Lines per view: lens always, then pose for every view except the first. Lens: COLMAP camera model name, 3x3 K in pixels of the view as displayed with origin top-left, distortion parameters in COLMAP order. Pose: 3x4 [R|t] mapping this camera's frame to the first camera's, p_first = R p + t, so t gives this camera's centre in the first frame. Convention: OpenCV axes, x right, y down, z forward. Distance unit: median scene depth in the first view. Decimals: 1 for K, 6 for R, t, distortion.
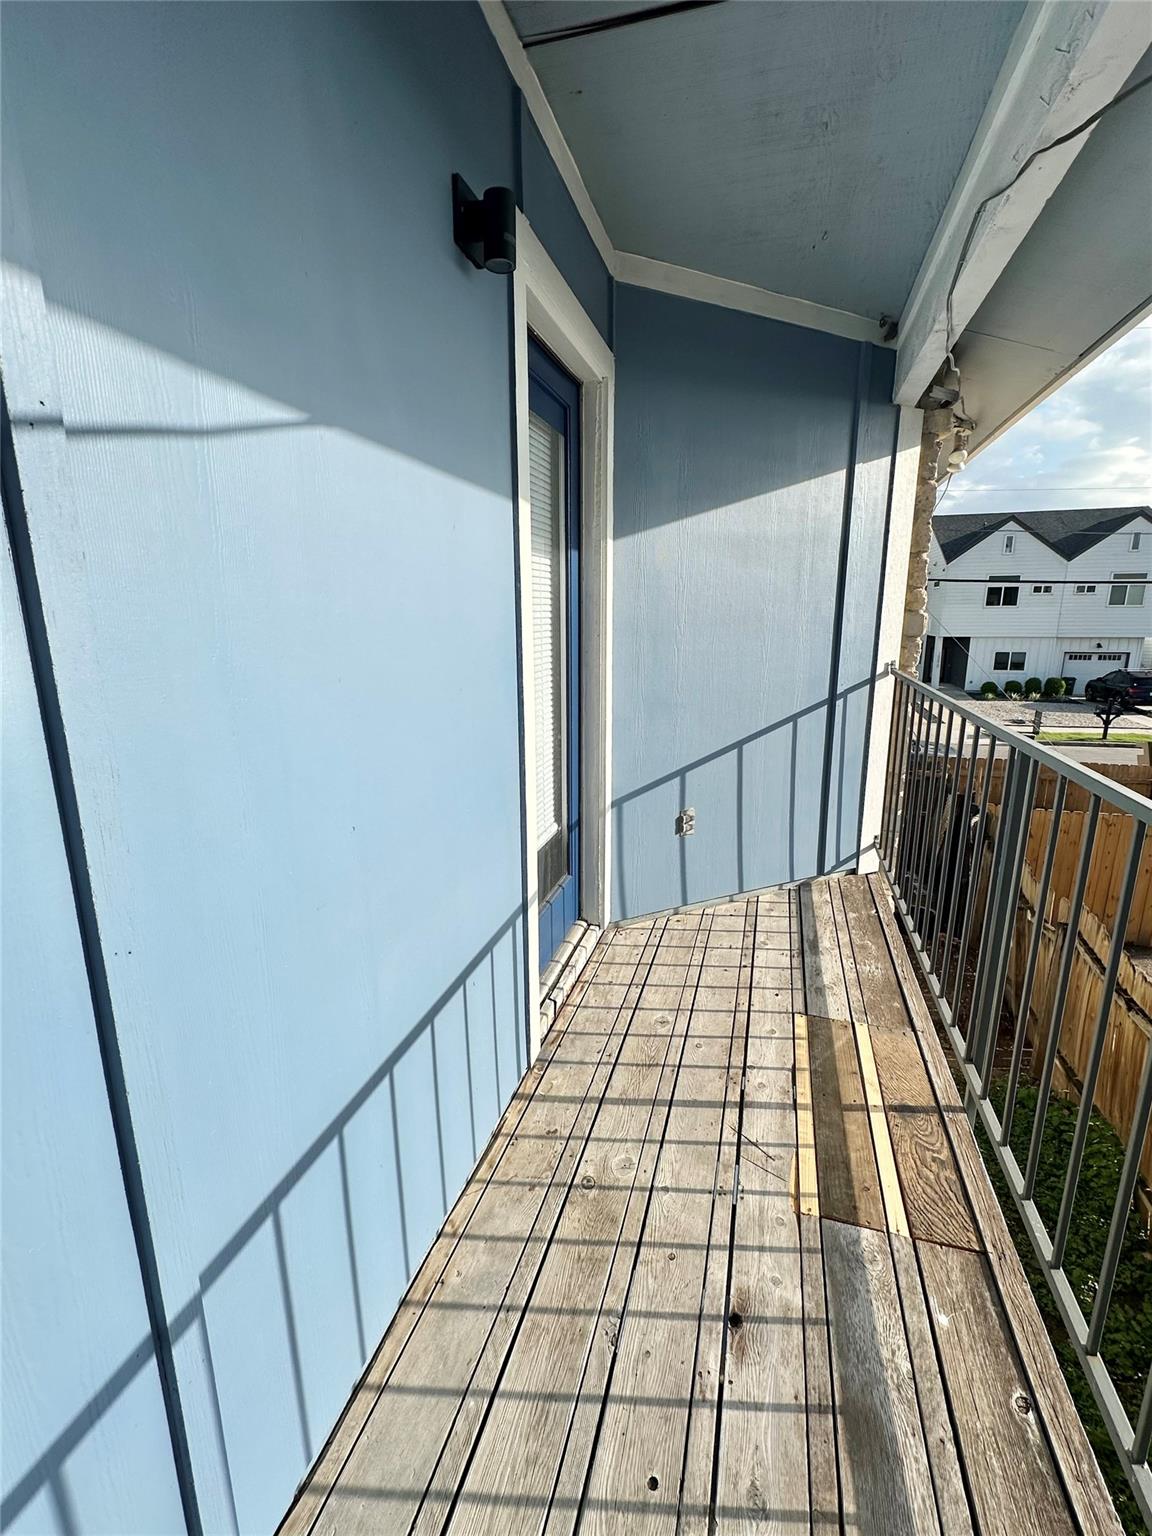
lens RADIAL K [[678.9, 0, 576.0], [0, 678.9, 768.0], [0, 0, 1]] dist [-0.002996, -0.000453]
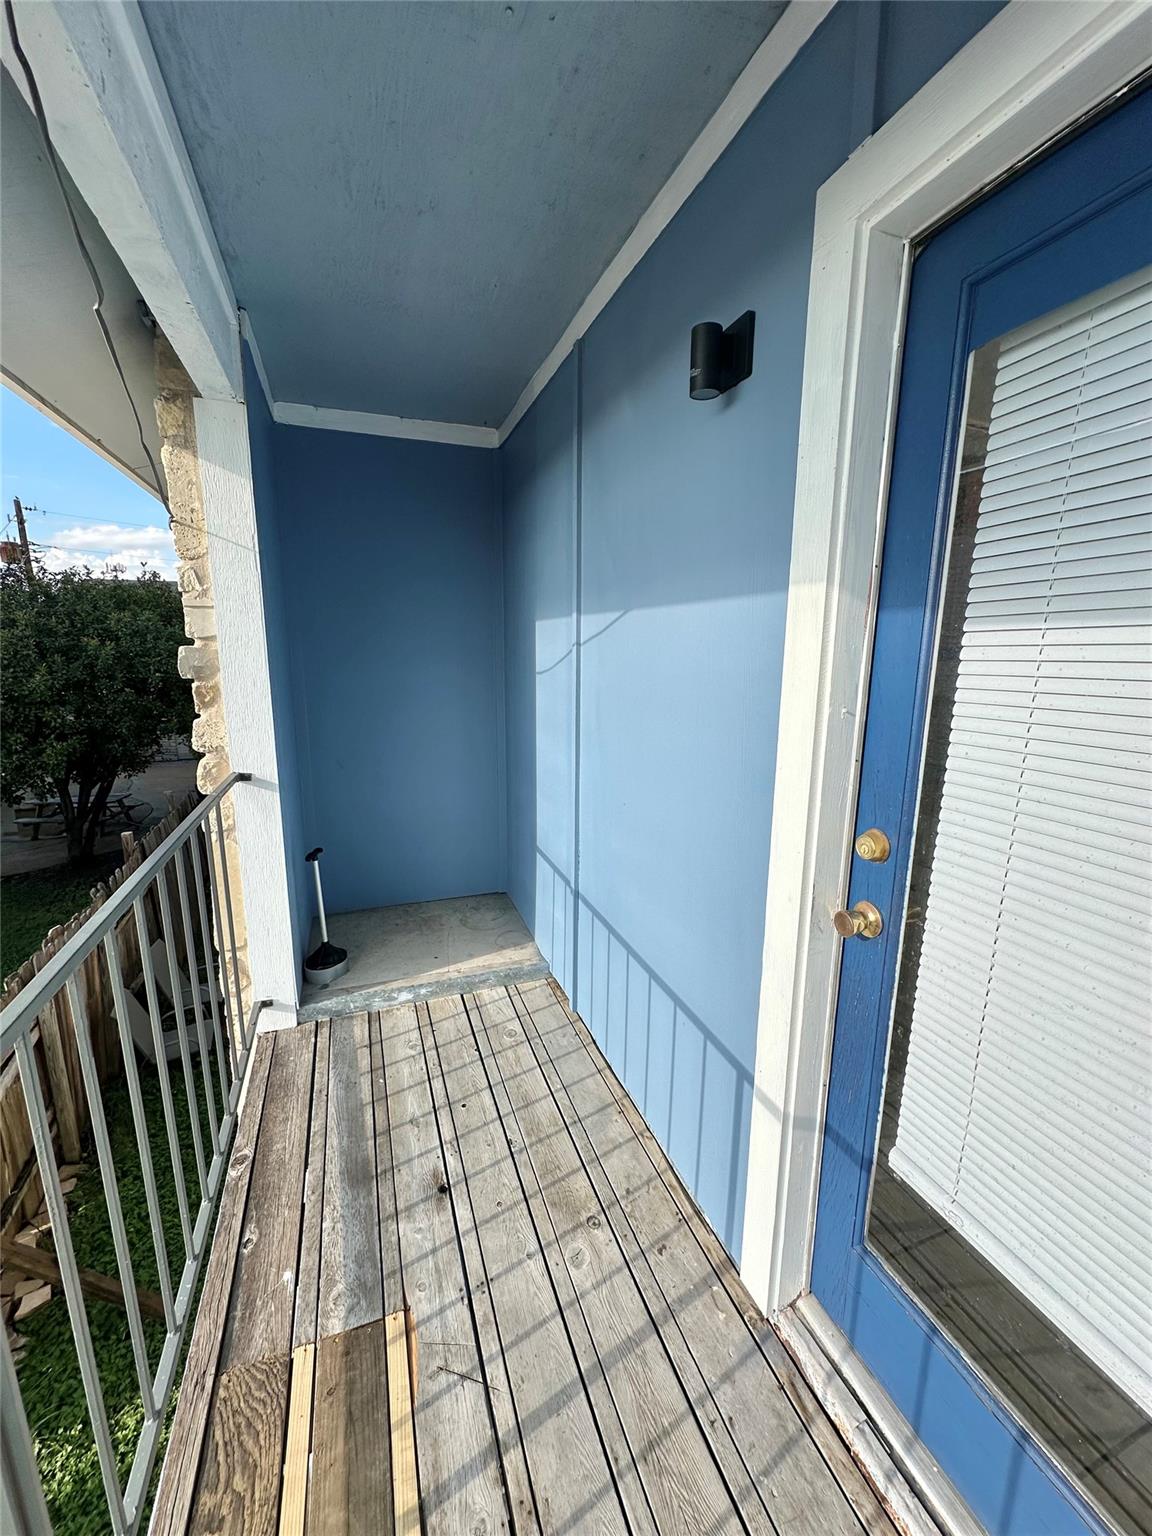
lens RADIAL K [[615.8, 0, 578.9], [0, 615.8, 764.9], [0, 0, 1]] dist [-0.004695, 0.001724]
pose [[-0.807354, 0.116468, -0.578460, 0.575702], [-0.128773, 0.921921, 0.365349, -0.470953], [0.575845, 0.369456, -0.729318, 1.574461]]
